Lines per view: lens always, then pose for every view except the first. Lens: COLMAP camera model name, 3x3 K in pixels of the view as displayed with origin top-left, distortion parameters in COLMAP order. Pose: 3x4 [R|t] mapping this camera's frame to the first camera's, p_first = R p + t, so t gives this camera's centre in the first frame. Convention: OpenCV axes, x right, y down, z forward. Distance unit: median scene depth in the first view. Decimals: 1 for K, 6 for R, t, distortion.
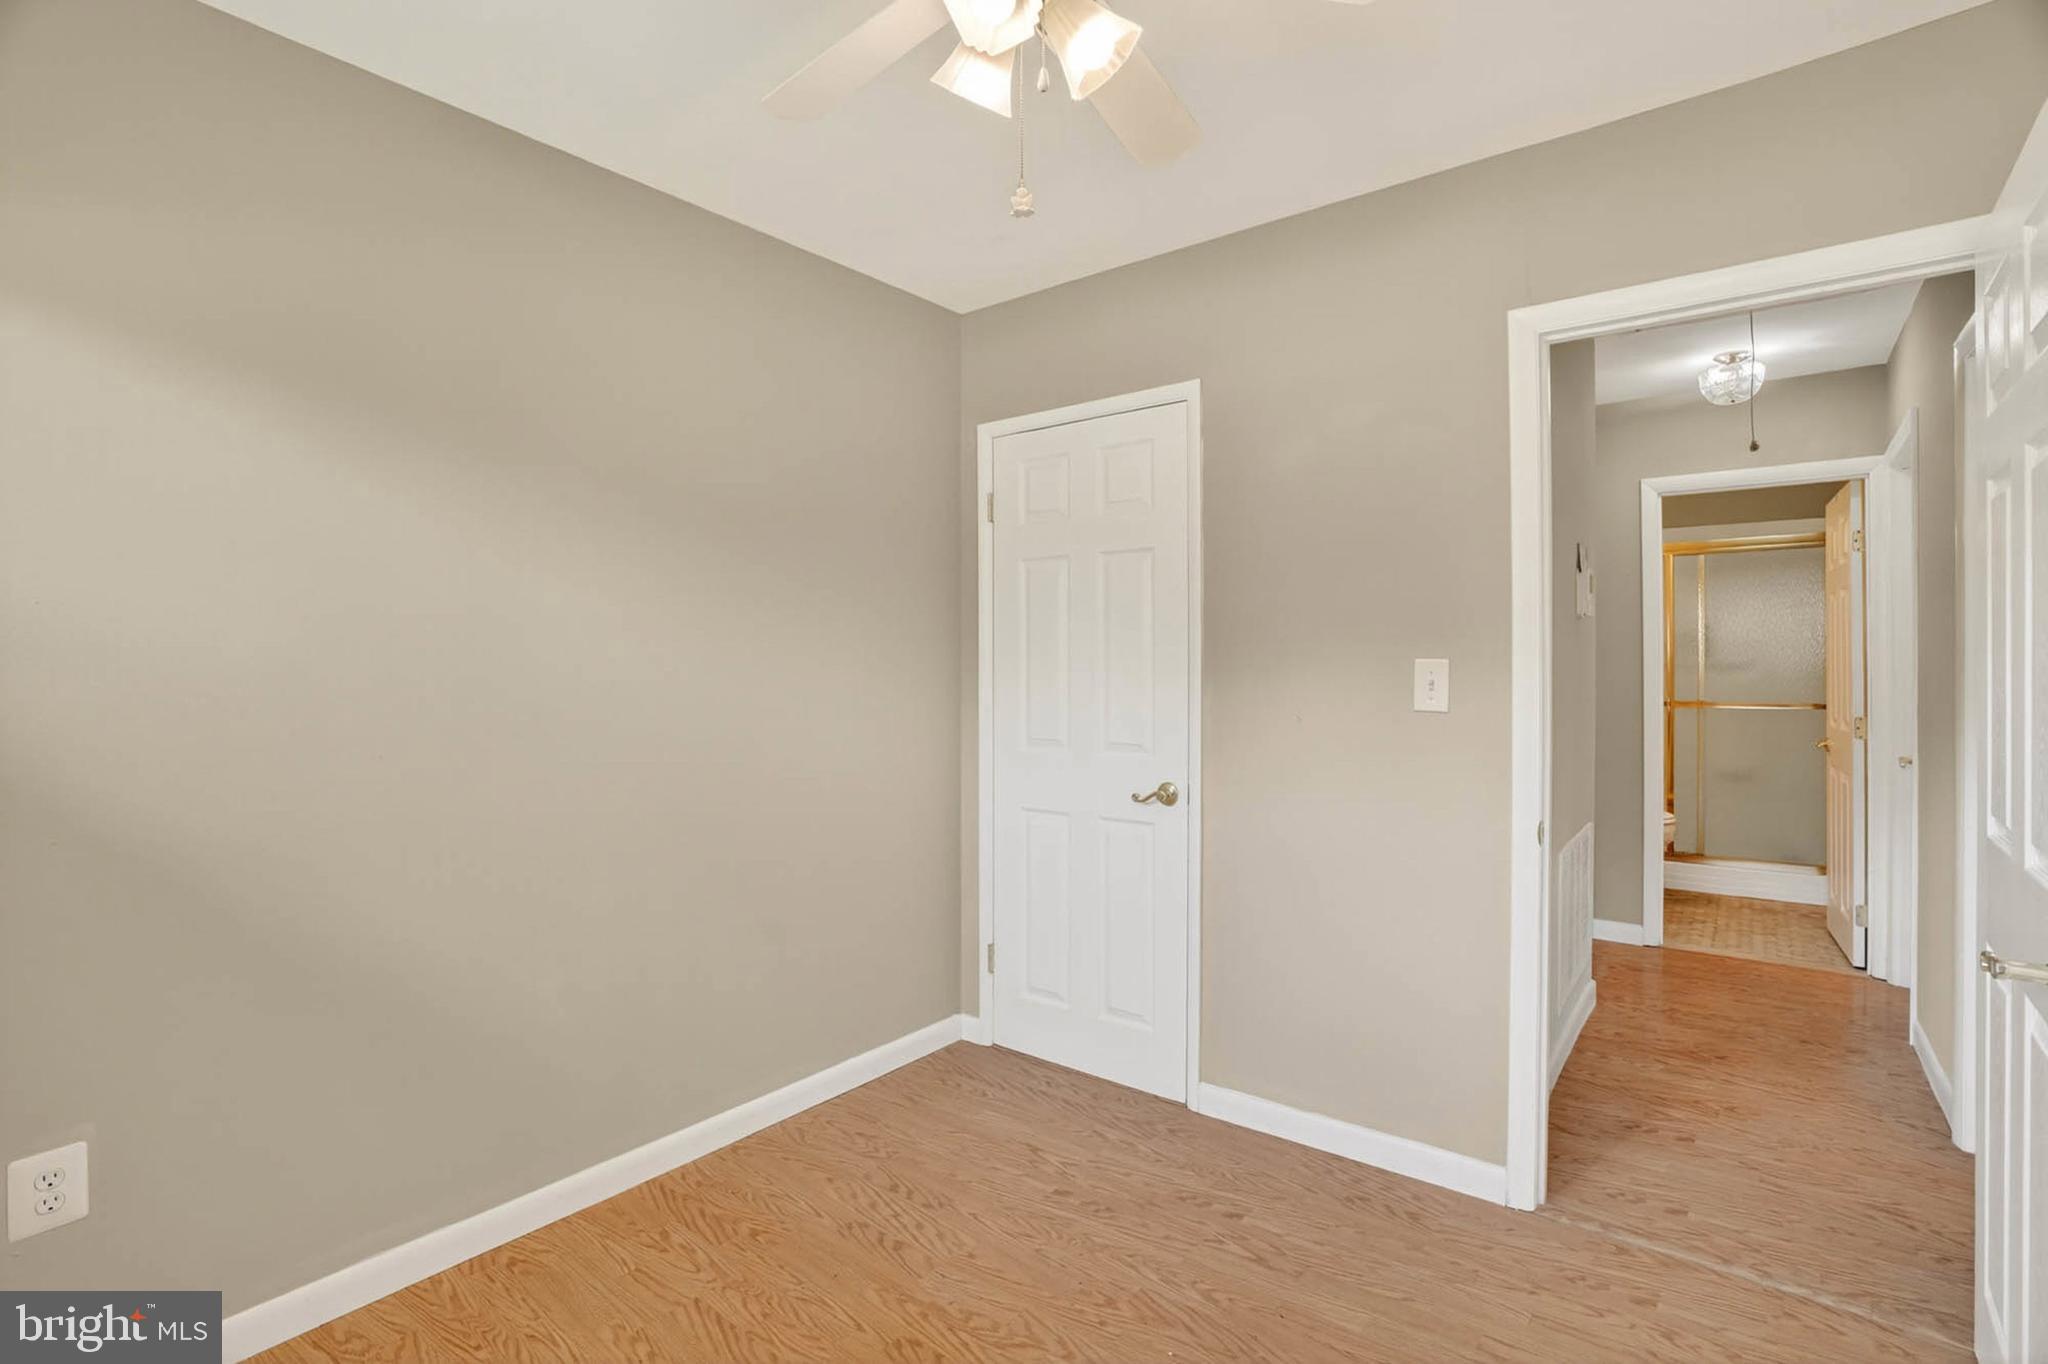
lens RADIAL K [[1000.5, 0, 1025.0], [0, 1000.5, 677.0], [0, 0, 1]] dist [-0.002765, 0.000132]
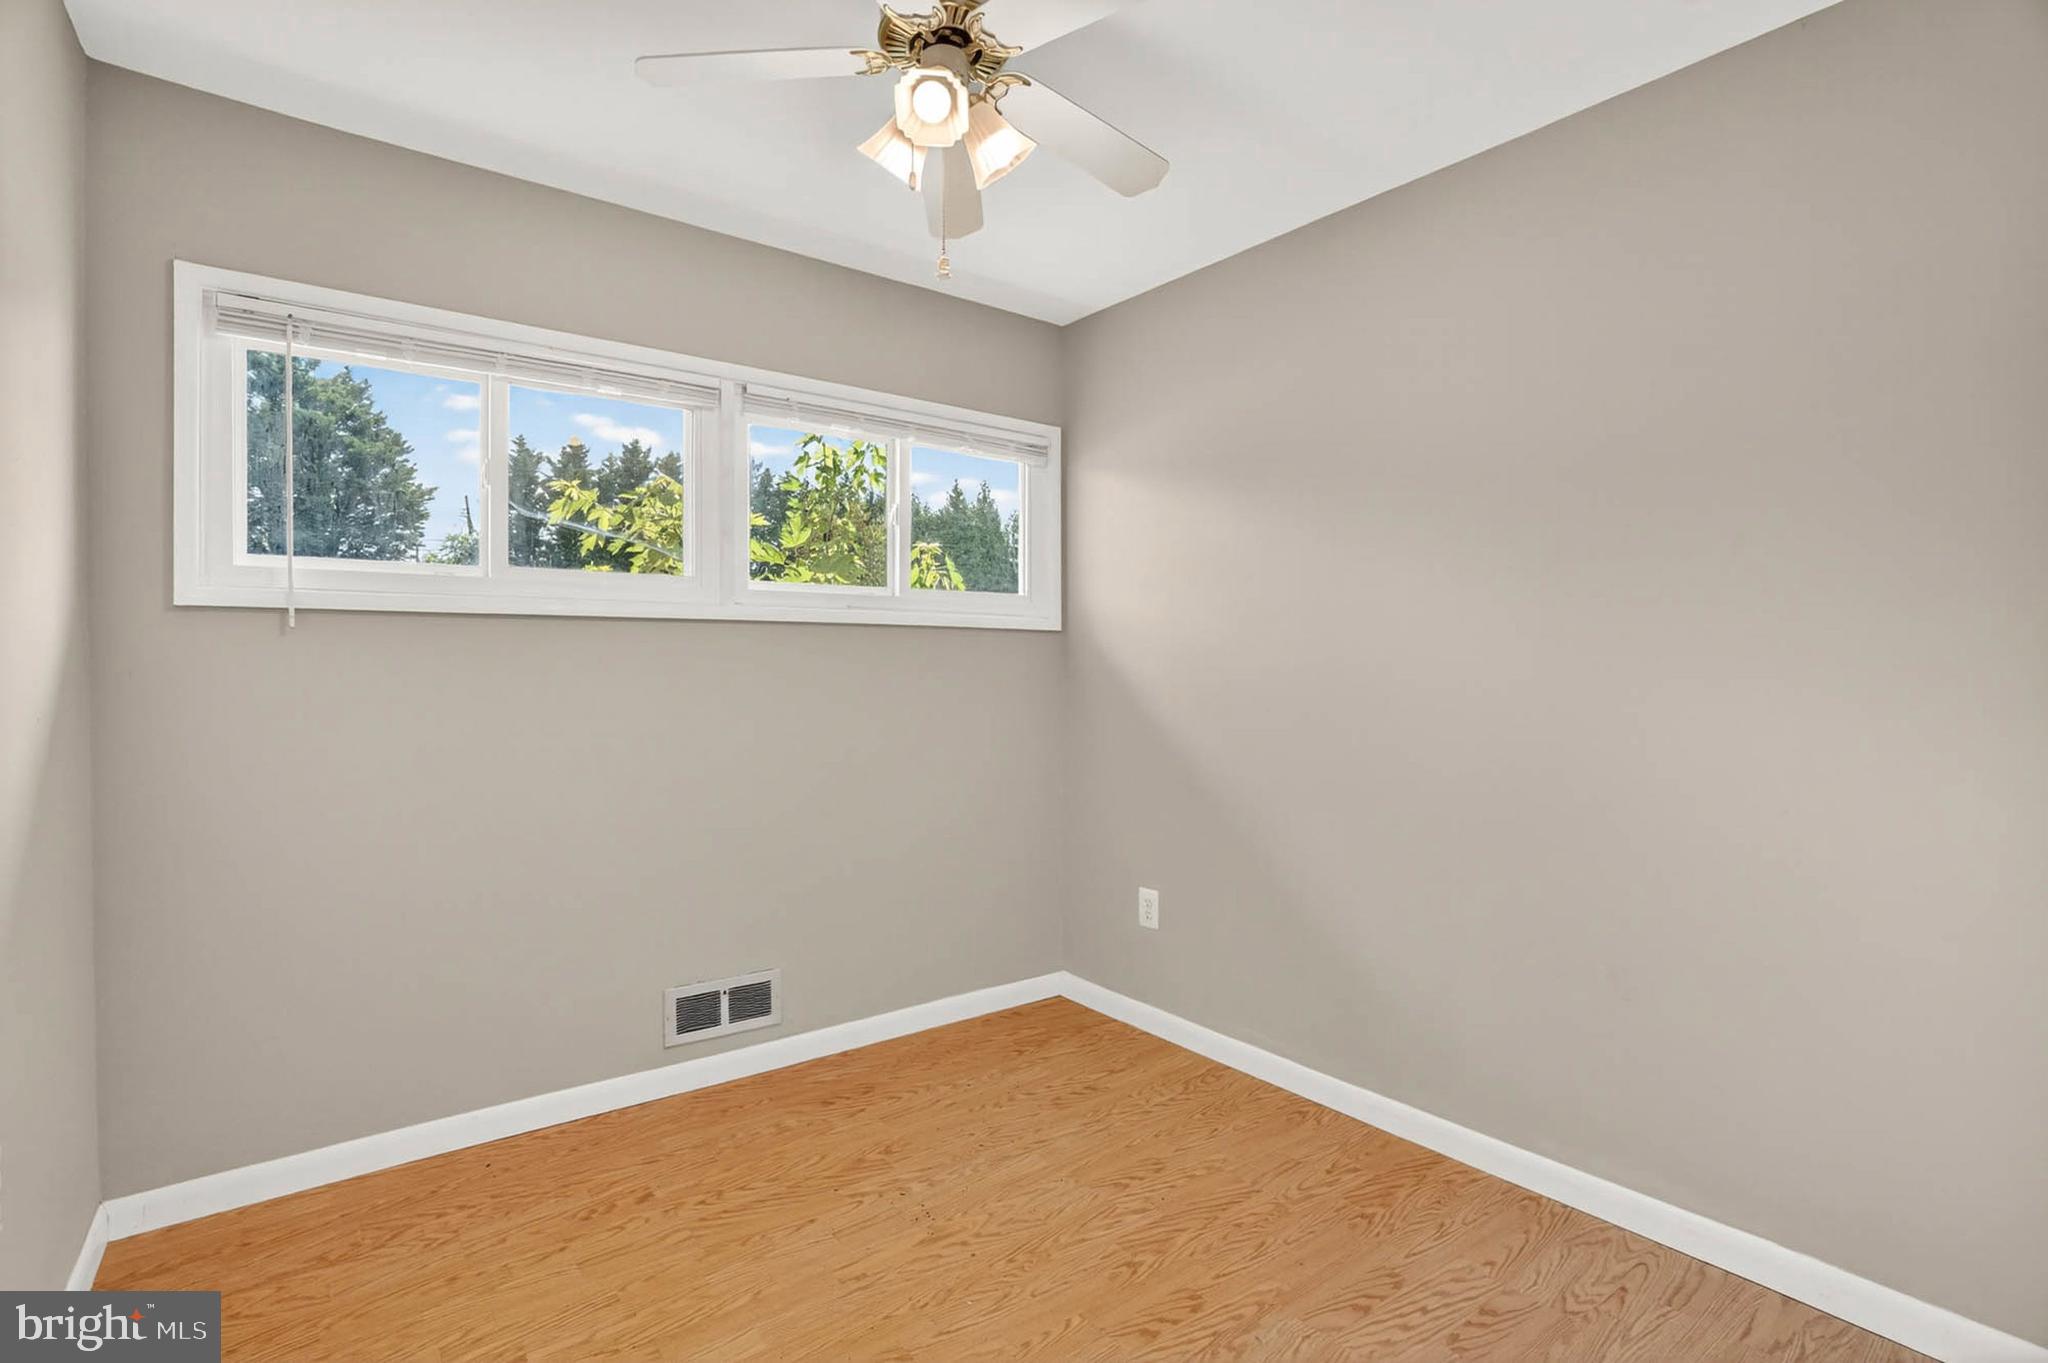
lens RADIAL K [[1000.5, 0, 1023.0], [0, 1000.5, 676.2], [0, 0, 1]] dist [-0.002765, 0.000132]
pose [[-0.247780, 0.011316, -0.968750, 0.827721], [-0.011760, 0.999823, 0.014687, 0.009891], [0.968745, 0.015032, -0.247603, 0.975086]]
